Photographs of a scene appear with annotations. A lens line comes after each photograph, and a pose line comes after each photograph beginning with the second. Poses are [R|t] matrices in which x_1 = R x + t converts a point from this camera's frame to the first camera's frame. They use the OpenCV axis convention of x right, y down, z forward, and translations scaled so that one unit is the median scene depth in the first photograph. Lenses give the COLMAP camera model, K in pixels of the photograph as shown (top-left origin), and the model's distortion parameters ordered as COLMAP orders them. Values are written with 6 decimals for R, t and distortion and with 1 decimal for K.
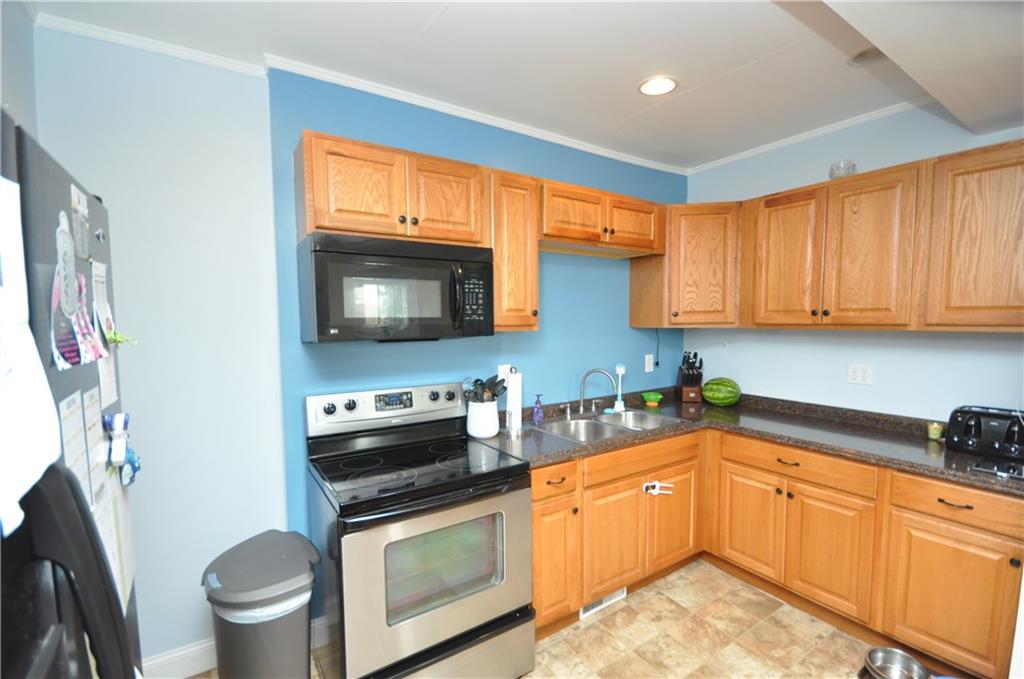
lens RADIAL K [[447.0, 0, 513.2], [0, 447.0, 351.2], [0, 0, 1]] dist [0.013641, -0.014452]
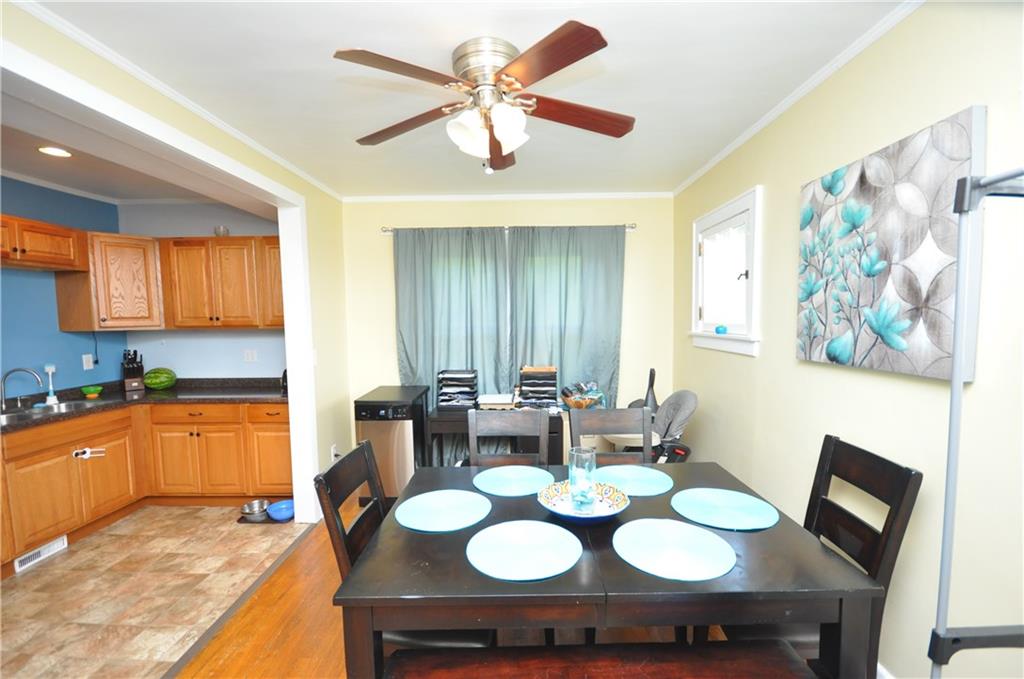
lens RADIAL K [[447.0, 0, 513.2], [0, 447.0, 351.2], [0, 0, 1]] dist [0.013641, -0.014452]
pose [[0.564114, -0.062146, 0.823355, -0.034915], [0.067807, 0.997282, 0.028816, 0.055337], [-0.822908, 0.039573, 0.566795, -0.769619]]
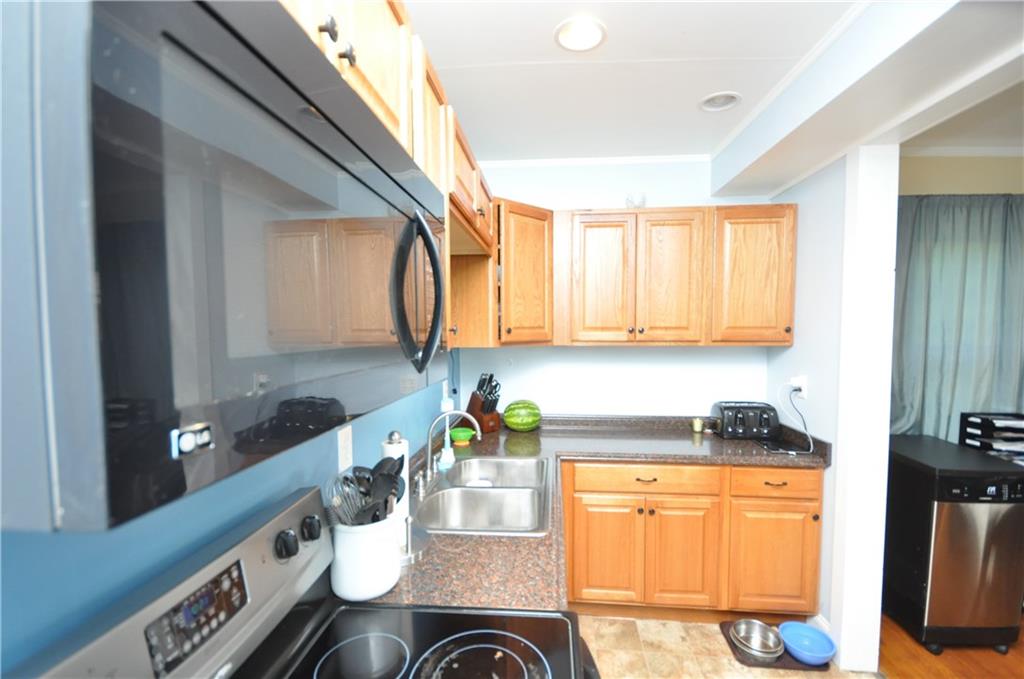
lens RADIAL K [[447.0, 0, 513.2], [0, 447.0, 351.2], [0, 0, 1]] dist [0.013641, -0.014452]
pose [[0.623146, -0.033593, 0.781384, -0.327693], [0.055366, 0.998465, -0.001228, -0.050979], [-0.780144, 0.044027, 0.624049, 0.564271]]
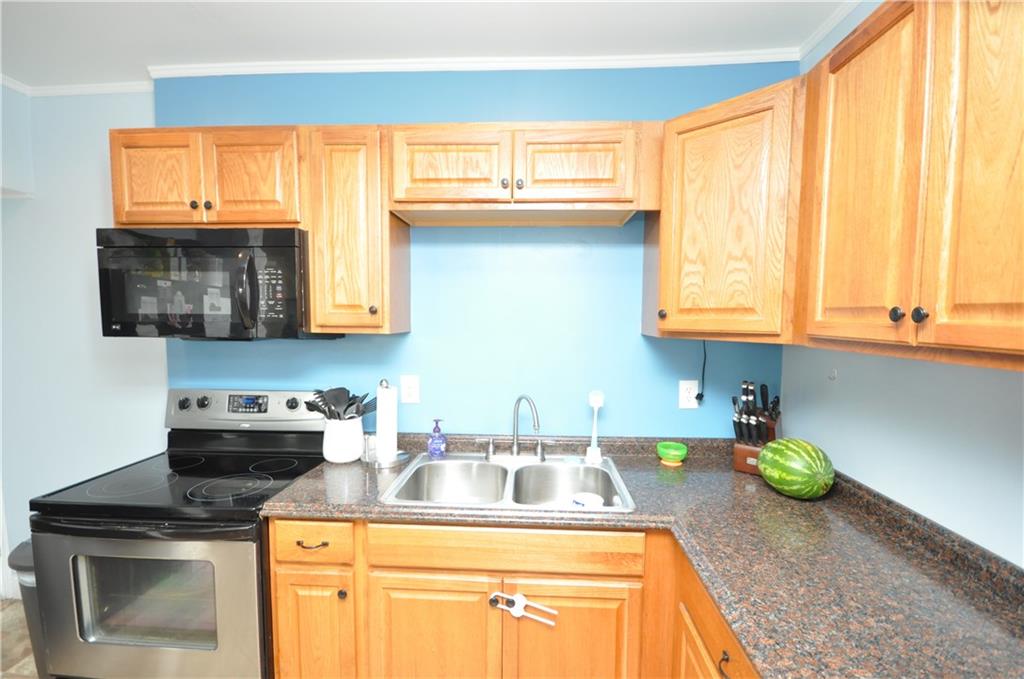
lens RADIAL K [[447.0, 0, 513.2], [0, 447.0, 351.2], [0, 0, 1]] dist [0.013641, -0.014452]
pose [[0.807286, 0.061046, -0.586994, 0.638322], [-0.054870, 0.998091, 0.028336, -0.048313], [0.587604, 0.009333, 0.809095, 0.507978]]
